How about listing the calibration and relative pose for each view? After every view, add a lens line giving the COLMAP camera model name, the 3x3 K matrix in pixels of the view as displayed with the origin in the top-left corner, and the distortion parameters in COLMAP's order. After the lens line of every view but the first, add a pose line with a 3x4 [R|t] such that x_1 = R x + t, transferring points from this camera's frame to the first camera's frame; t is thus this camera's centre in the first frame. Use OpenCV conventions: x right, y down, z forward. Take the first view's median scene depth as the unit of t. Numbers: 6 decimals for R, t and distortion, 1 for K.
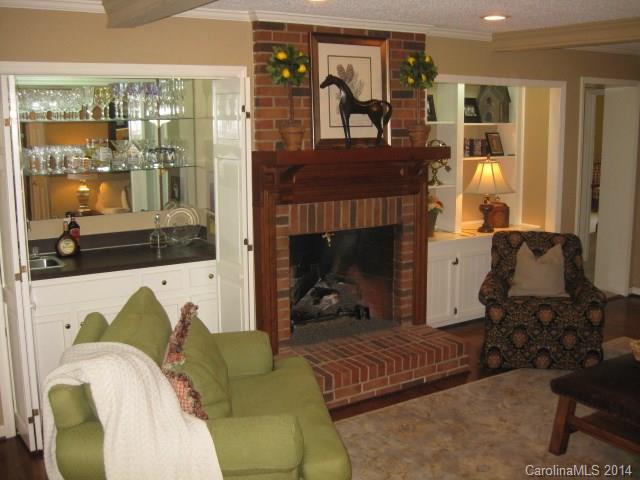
lens RADIAL K [[708.9, 0, 320.4], [0, 708.9, 245.6], [0, 0, 1]] dist [-0.125498, 0.000000]
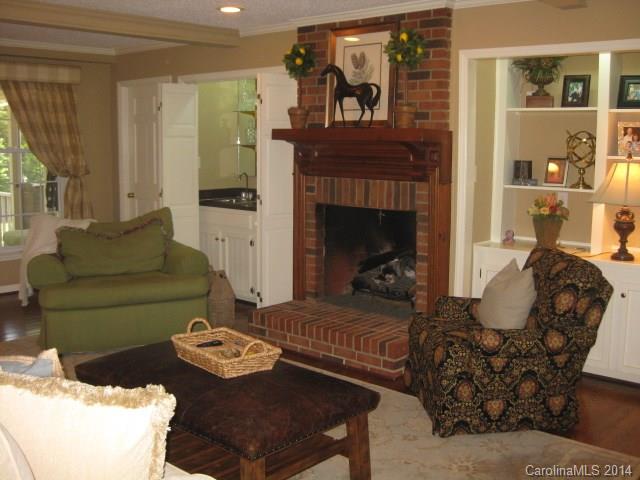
lens RADIAL K [[708.9, 0, 320.6], [0, 708.9, 234.5], [0, 0, 1]] dist [-0.125498, 0.000000]
pose [[0.270177, 0.135142, -0.953279, 1.042134], [-0.180392, 0.979672, 0.087757, -0.064401], [0.945761, 0.148254, 0.289063, 0.642408]]
